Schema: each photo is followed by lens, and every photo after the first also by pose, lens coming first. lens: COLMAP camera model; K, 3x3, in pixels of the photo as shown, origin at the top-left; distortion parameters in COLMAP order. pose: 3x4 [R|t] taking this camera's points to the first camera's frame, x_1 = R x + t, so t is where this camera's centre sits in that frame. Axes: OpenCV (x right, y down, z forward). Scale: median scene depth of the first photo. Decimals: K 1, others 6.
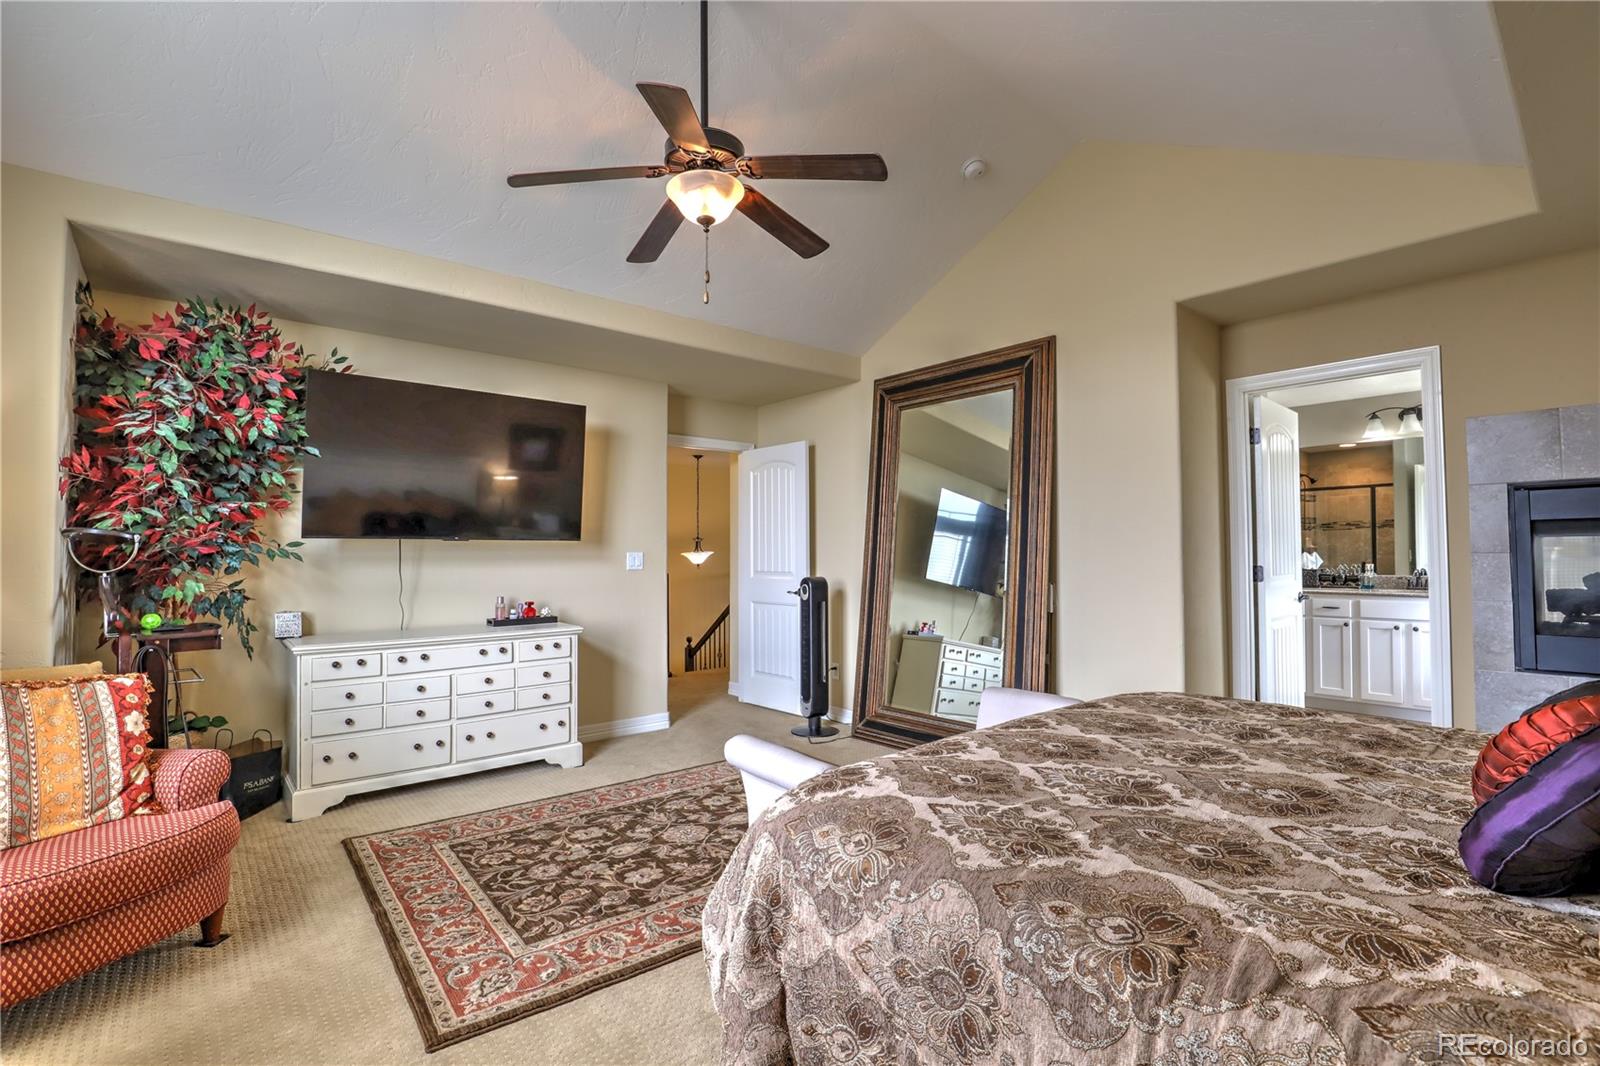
lens RADIAL K [[731.4, 0, 803.3], [0, 731.4, 534.7], [0, 0, 1]] dist [-0.039561, 0.007019]
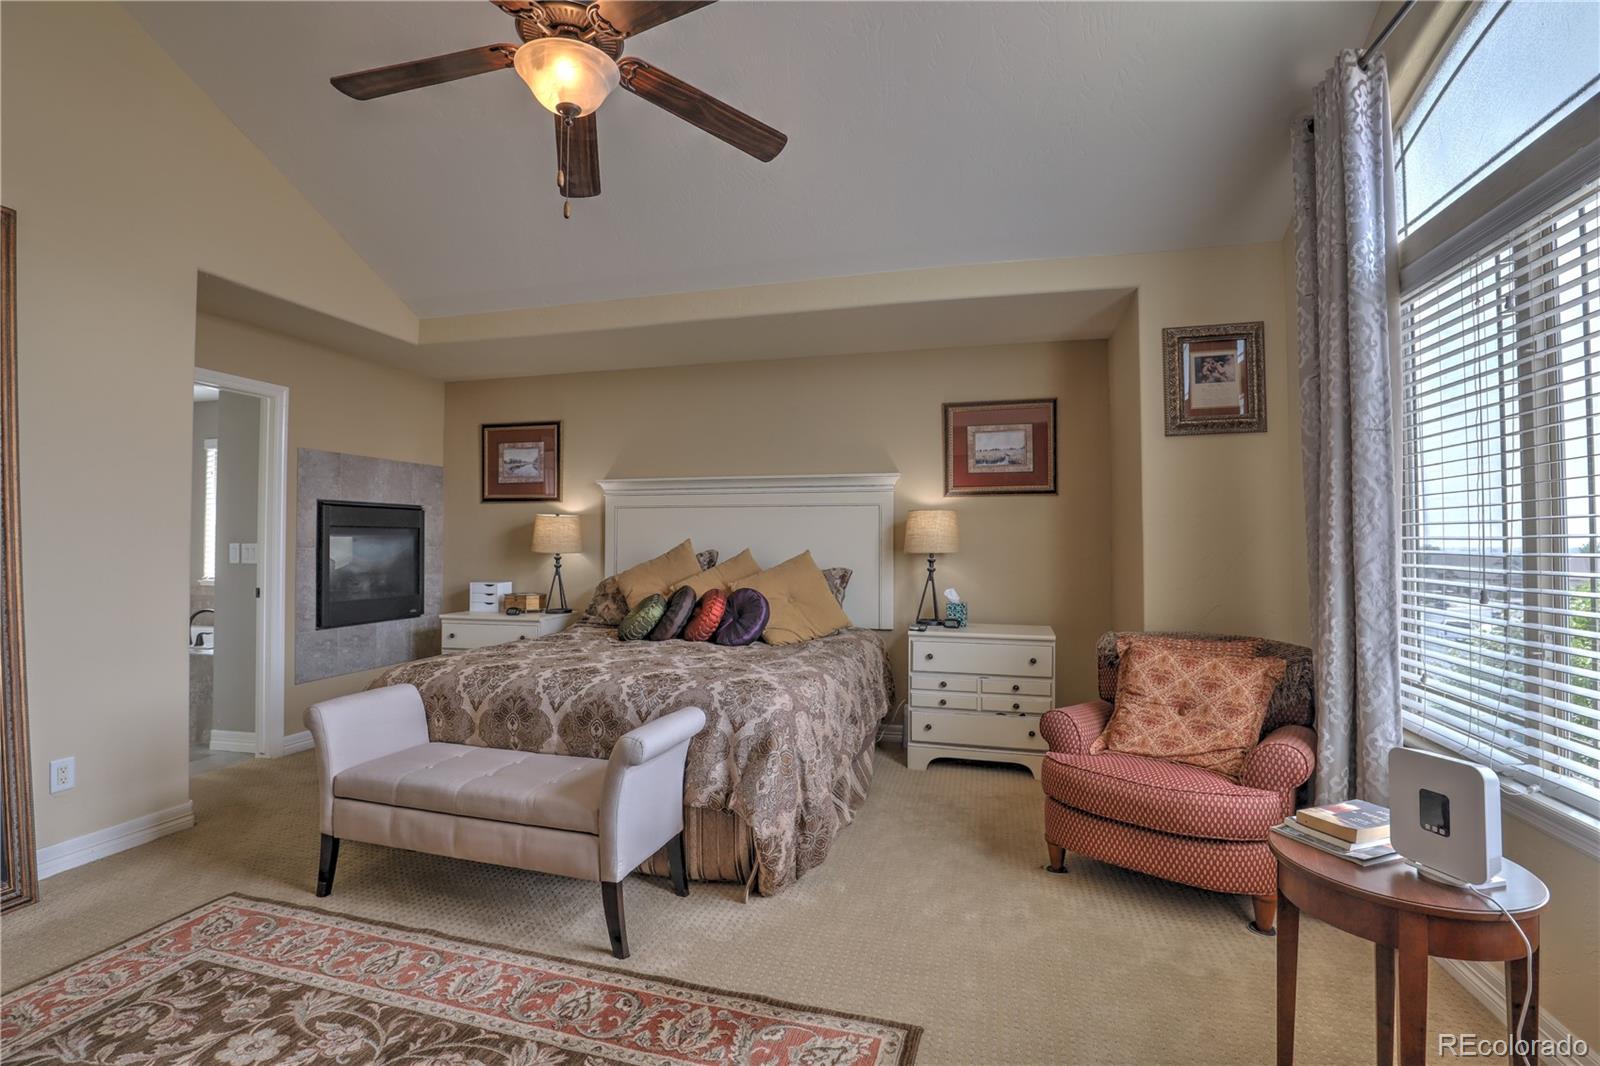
lens RADIAL K [[731.4, 0, 802.5], [0, 731.4, 534.6], [0, 0, 1]] dist [-0.039561, 0.007019]
pose [[-0.573231, 0.017747, 0.819202, -0.765049], [-0.017173, 0.999286, -0.033665, 0.031224], [-0.819214, -0.033366, -0.572516, 1.042691]]
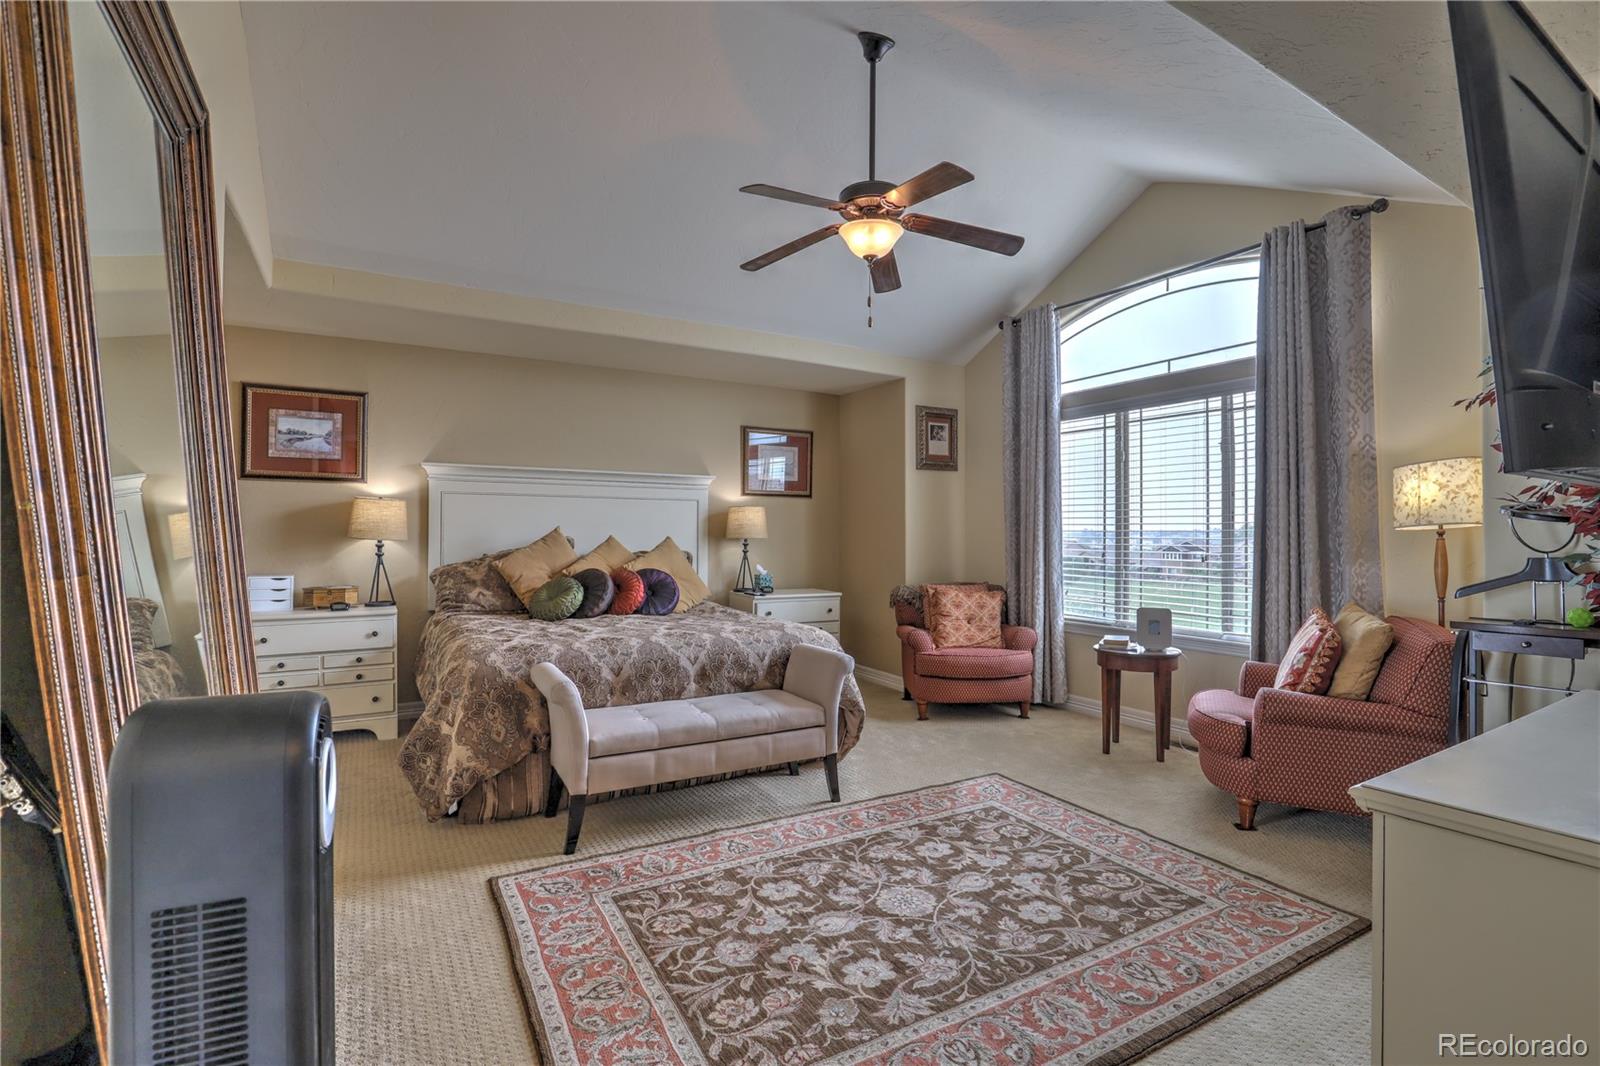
lens RADIAL K [[731.4, 0, 807.4], [0, 731.4, 531.2], [0, 0, 1]] dist [-0.039561, 0.007019]
pose [[-0.986426, 0.003254, 0.164176, -0.197668], [-0.001365, 0.999607, -0.028010, 0.049357], [-0.164203, -0.027854, -0.986033, 1.892095]]
